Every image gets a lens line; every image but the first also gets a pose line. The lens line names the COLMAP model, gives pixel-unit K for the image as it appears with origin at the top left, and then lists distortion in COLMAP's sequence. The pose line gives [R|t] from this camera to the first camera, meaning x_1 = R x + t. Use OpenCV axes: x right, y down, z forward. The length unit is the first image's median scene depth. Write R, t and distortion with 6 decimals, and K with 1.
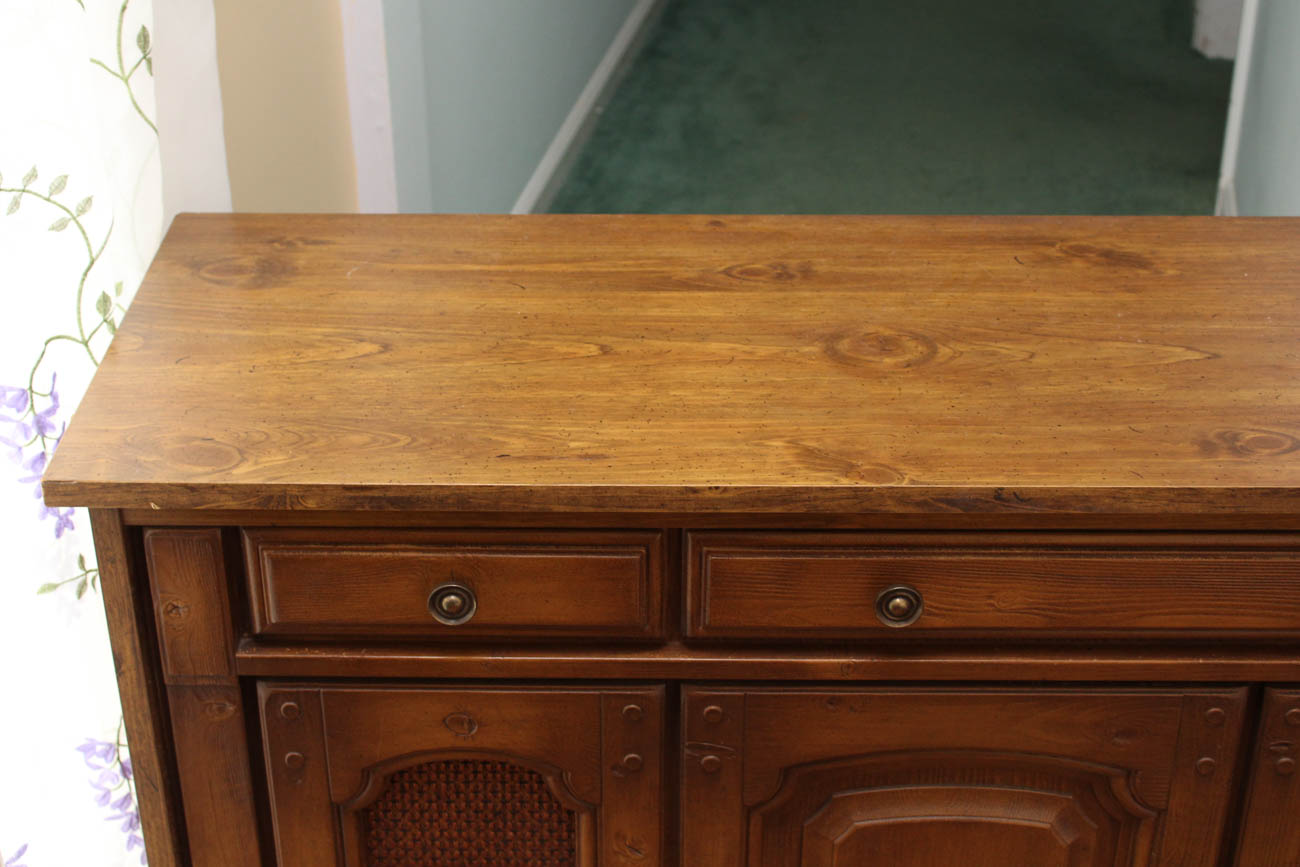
lens RADIAL K [[1982.3, 0, 650.0], [0, 1982.3, 433.5], [0, 0, 1]] dist [-0.052592, 0.000313]
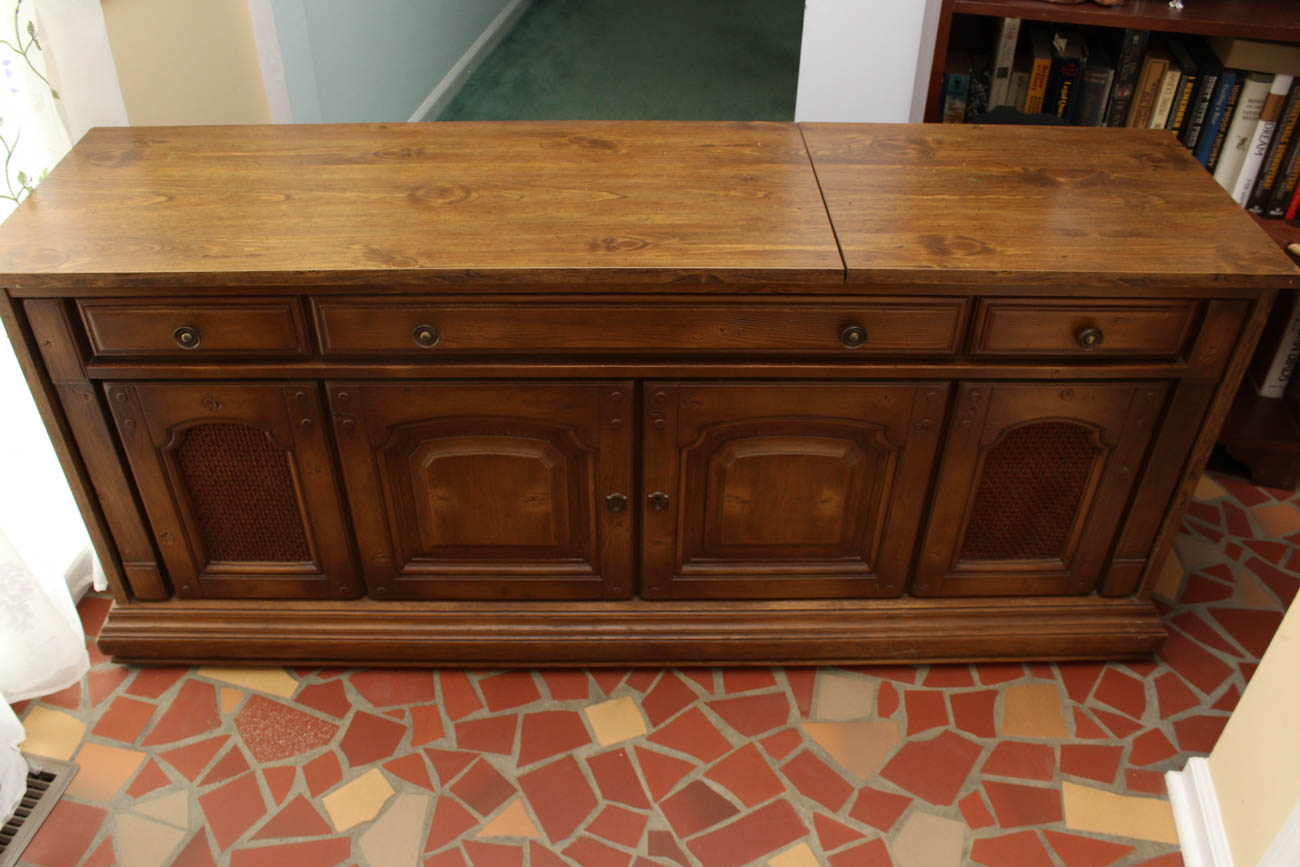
lens RADIAL K [[1095.7, 0, 650.0], [0, 1095.7, 433.5], [0, 0, 1]] dist [-0.155043, 0.097852]
pose [[0.999502, -0.006149, 0.030964, 0.283387], [0.001287, 0.987964, 0.154678, 0.020254], [-0.031542, -0.154561, 0.987480, -0.004521]]
